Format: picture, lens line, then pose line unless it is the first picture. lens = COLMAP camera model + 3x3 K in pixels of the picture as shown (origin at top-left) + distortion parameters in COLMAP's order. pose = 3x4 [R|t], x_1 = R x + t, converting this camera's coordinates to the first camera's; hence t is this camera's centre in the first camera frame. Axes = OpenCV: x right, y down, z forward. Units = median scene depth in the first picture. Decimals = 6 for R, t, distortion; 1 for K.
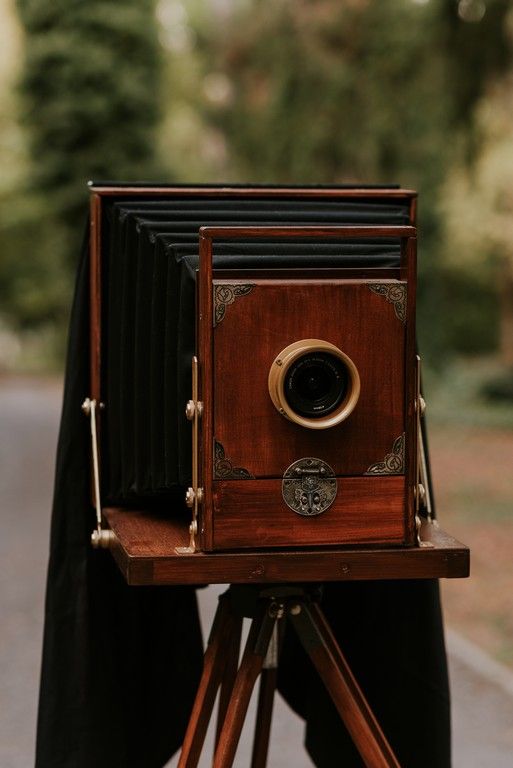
lens RADIAL K [[2226.4, 0, 256.7], [0, 2226.4, 383.9], [0, 0, 1]] dist [0.150974, 0.000000]
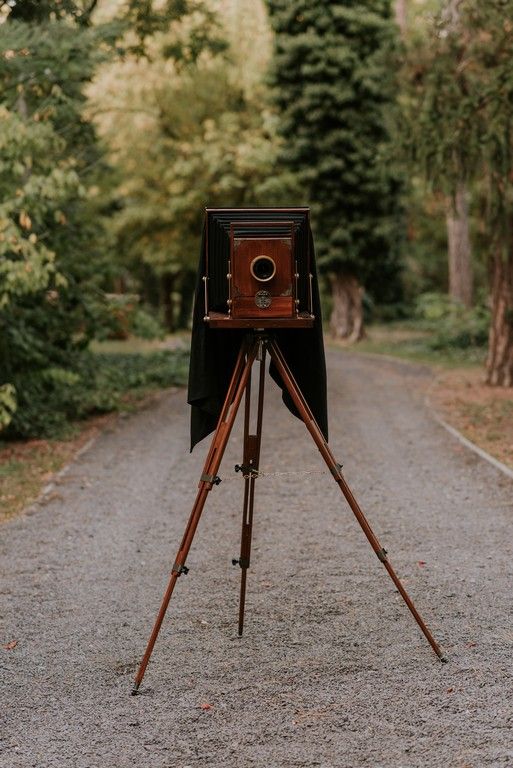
lens RADIAL K [[2226.4, 0, 256.3], [0, 2226.4, 384.1], [0, 0, 1]] dist [0.150974, 0.000000]
pose [[0.992426, 0.003073, -0.122805, 0.396456], [-0.001131, 0.999873, 0.015882, 0.111969], [0.122838, -0.015623, 0.992304, -2.180521]]
